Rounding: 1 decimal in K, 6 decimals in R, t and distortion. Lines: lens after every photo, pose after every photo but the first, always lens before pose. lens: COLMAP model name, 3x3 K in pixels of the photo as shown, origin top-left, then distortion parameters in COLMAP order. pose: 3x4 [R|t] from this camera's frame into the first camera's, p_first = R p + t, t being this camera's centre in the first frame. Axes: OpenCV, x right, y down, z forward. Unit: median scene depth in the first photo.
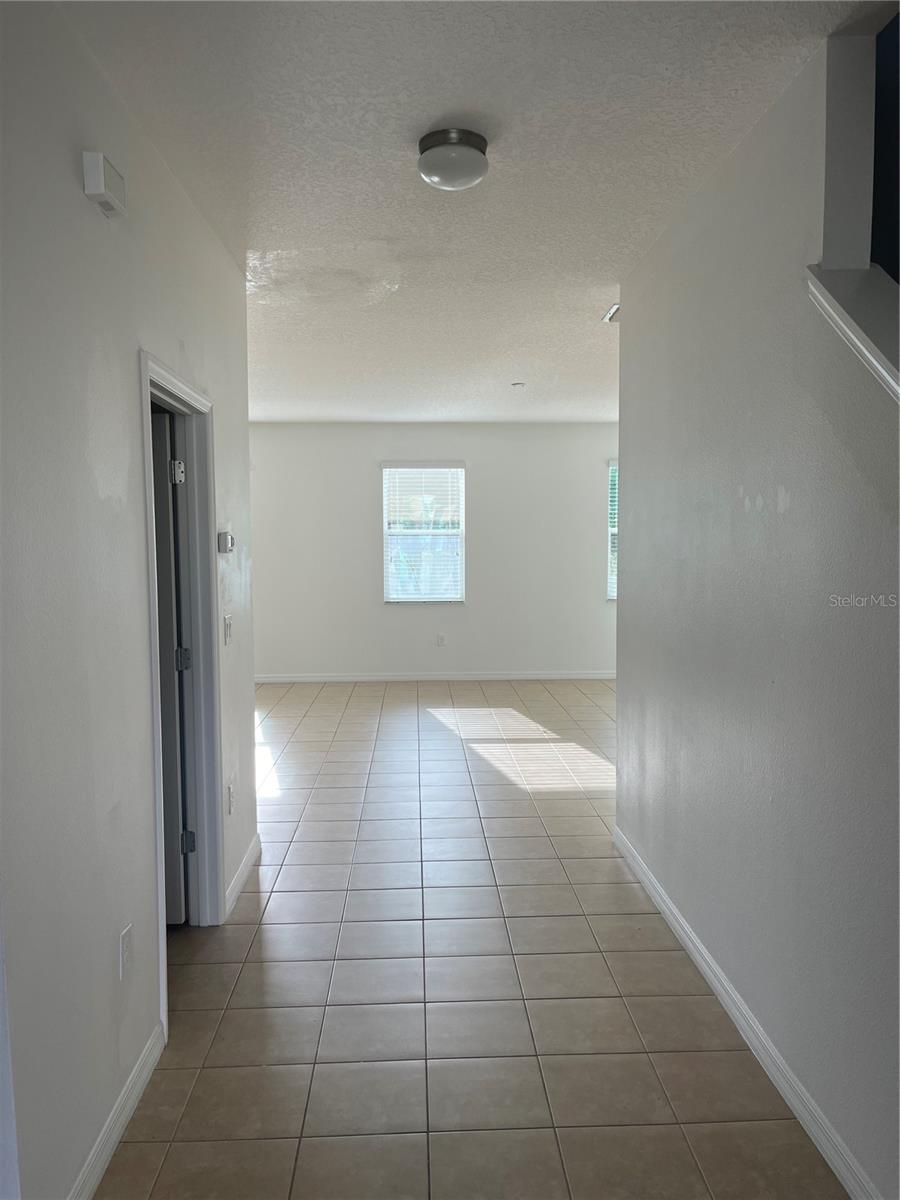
lens RADIAL K [[912.8, 0, 449.7], [0, 912.8, 609.4], [0, 0, 1]] dist [0.037648, -0.032897]
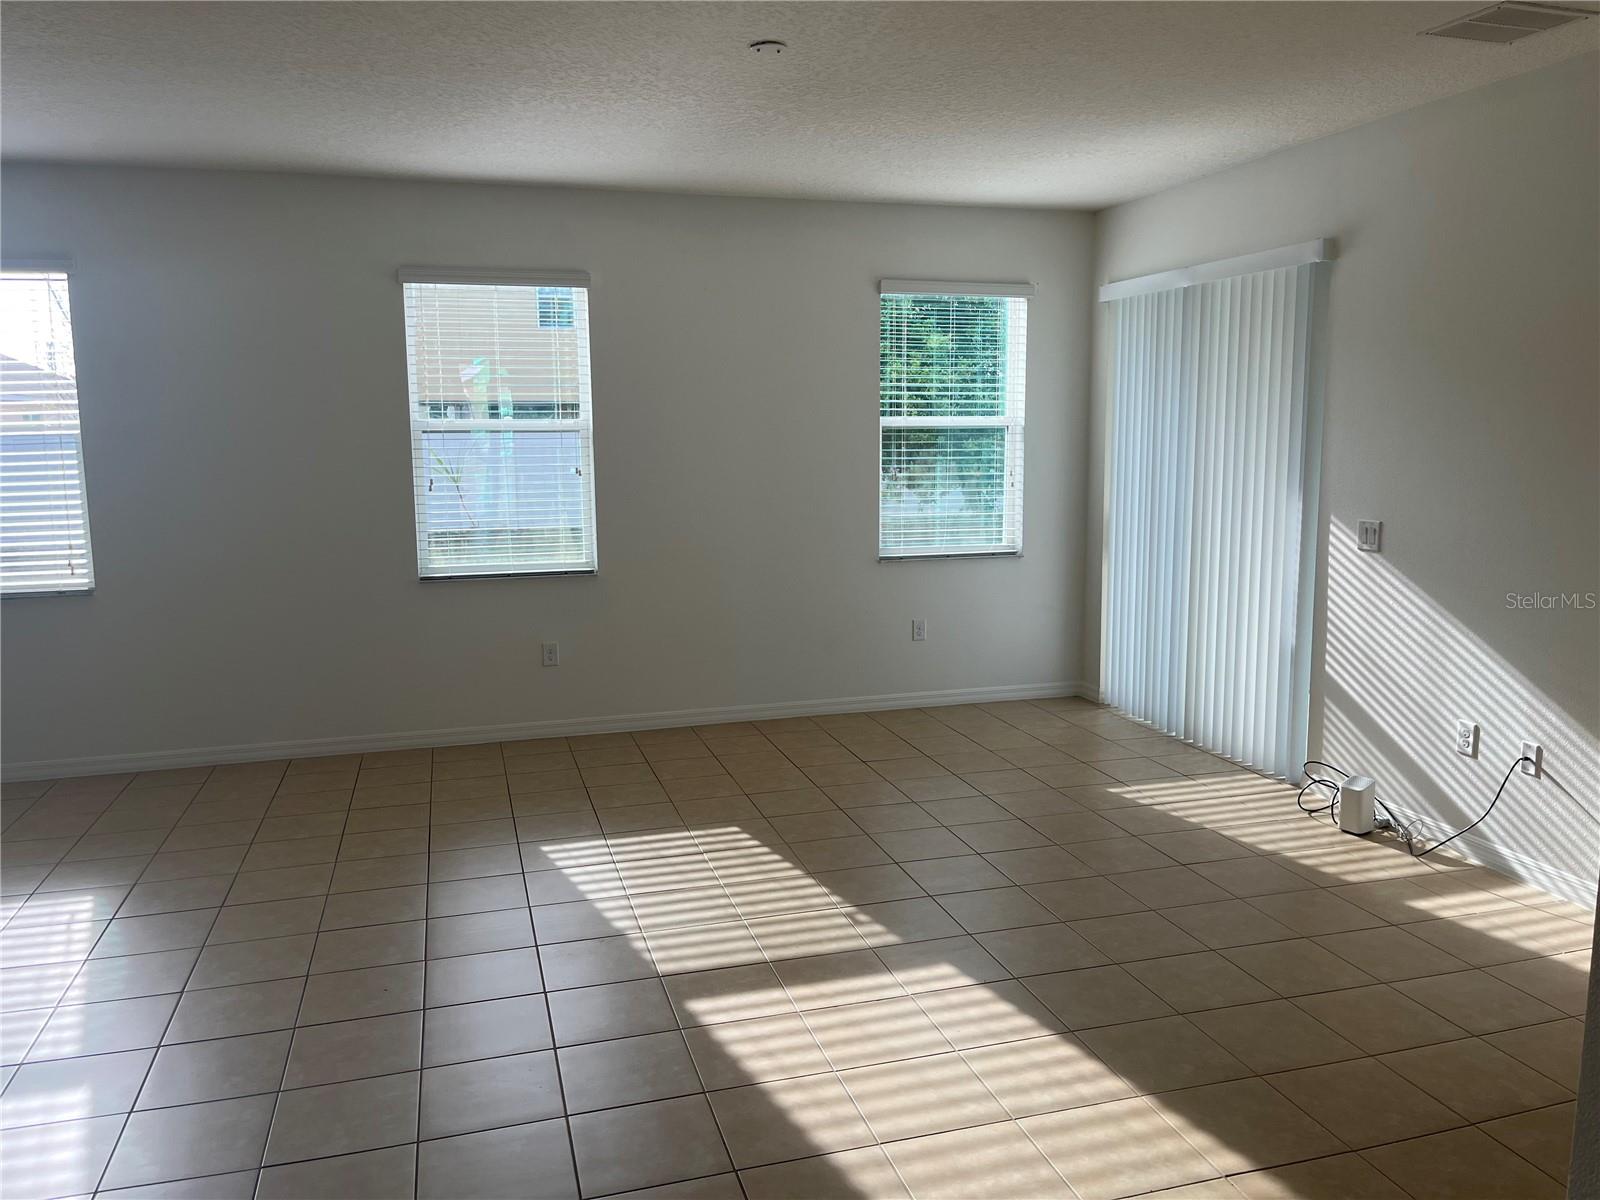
lens RADIAL K [[1217.1, 0, 794.8], [0, 1217.1, 590.3], [0, 0, 1]] dist [0.037648, -0.032897]
pose [[0.971283, -0.032580, 0.235686, -0.033275], [0.020216, 0.998299, 0.054687, -0.031873], [-0.237067, -0.048352, 0.970289, 0.362254]]
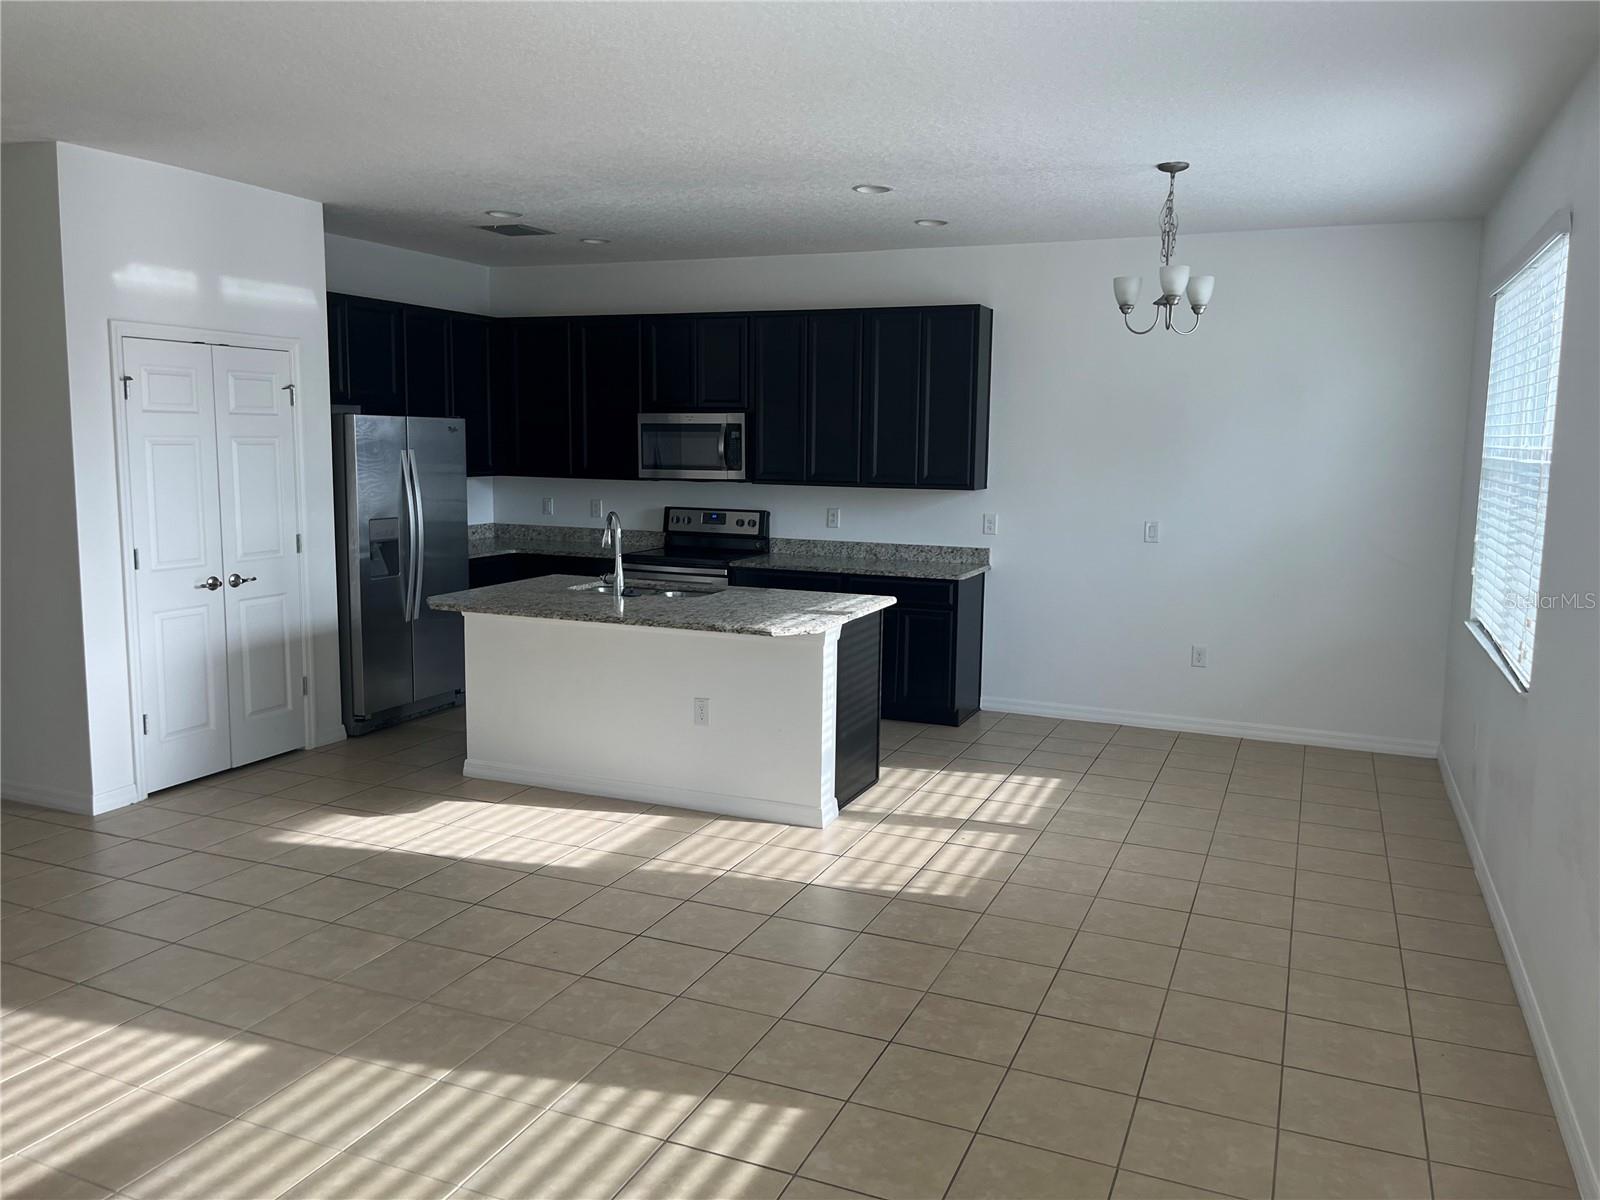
lens RADIAL K [[1217.1, 0, 826.4], [0, 1217.1, 579.8], [0, 0, 1]] dist [0.037648, -0.032897]
pose [[-0.415174, 0.107326, -0.903389, 0.231962], [-0.081576, 0.984624, 0.154467, -0.084037], [0.906077, 0.137825, -0.400035, 0.937641]]
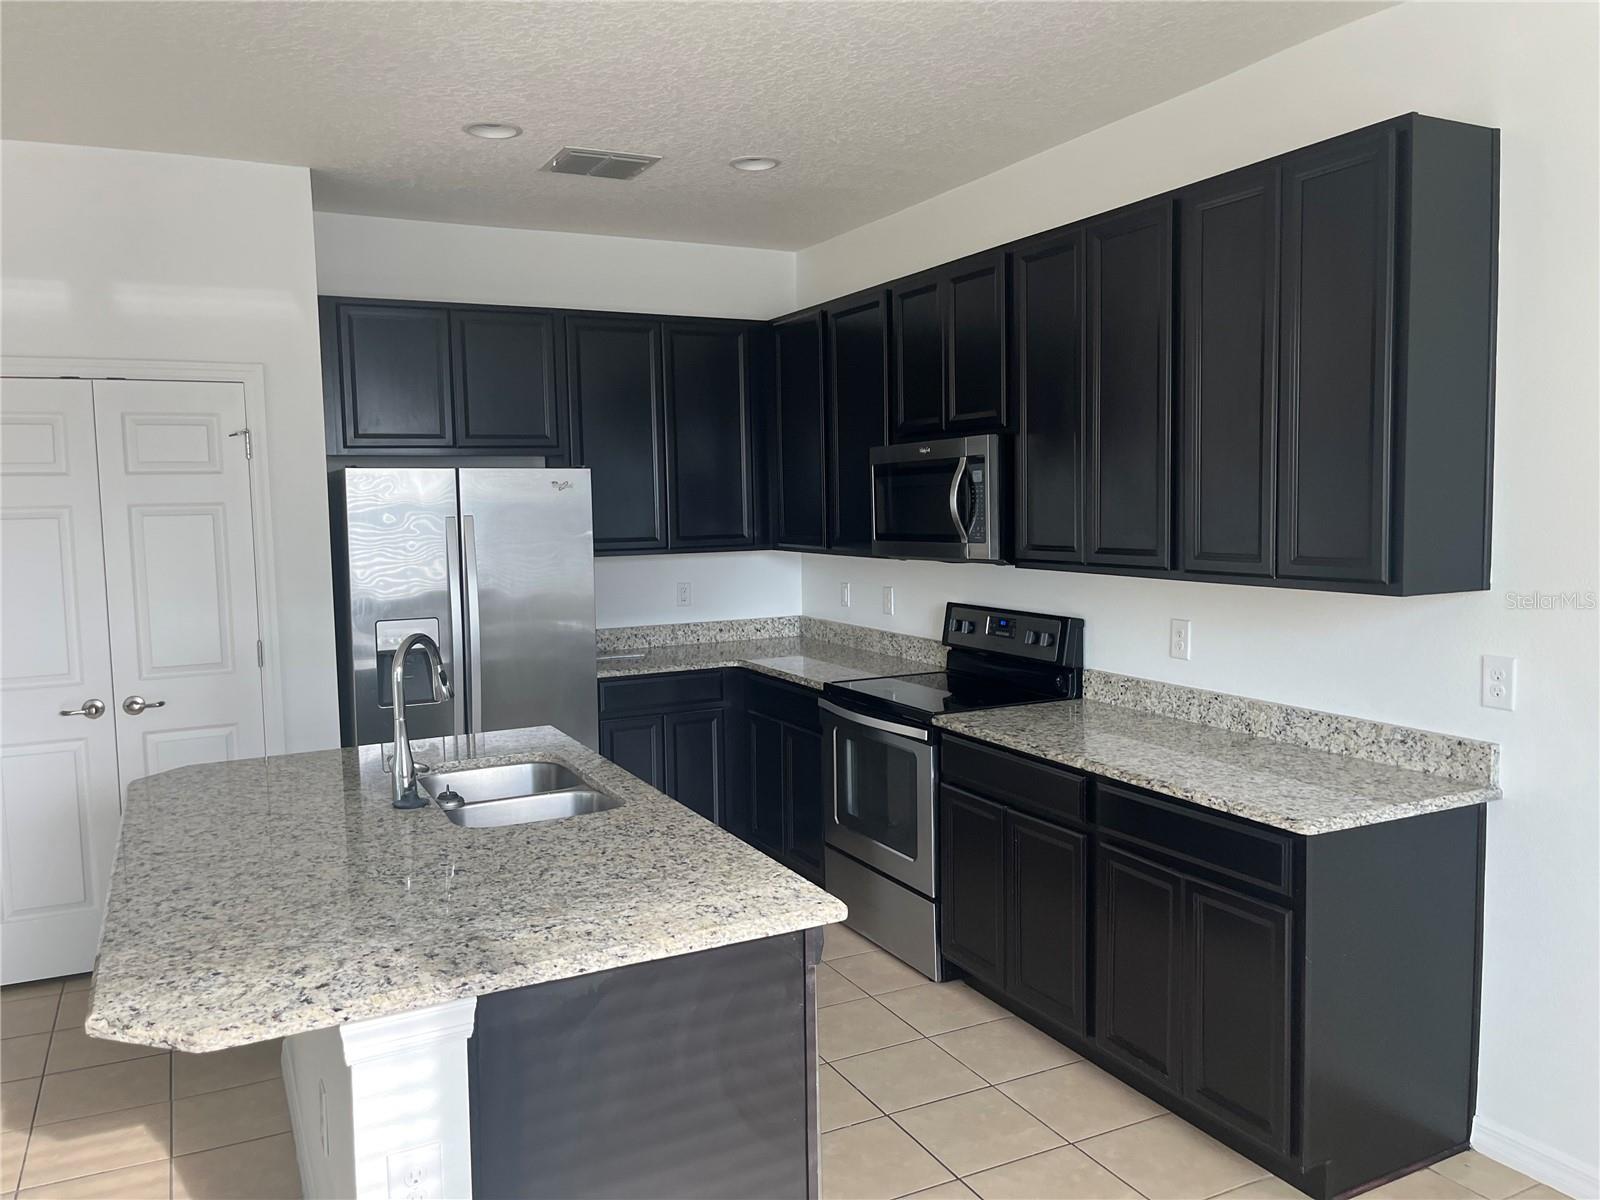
lens RADIAL K [[1217.1, 0, 800.7], [0, 1217.1, 588.8], [0, 0, 1]] dist [0.037648, -0.032897]
pose [[-0.912162, 0.055243, -0.406089, -0.210194], [-0.006370, 0.988843, 0.148828, -0.074035], [0.409779, 0.138342, -0.901633, 0.915637]]
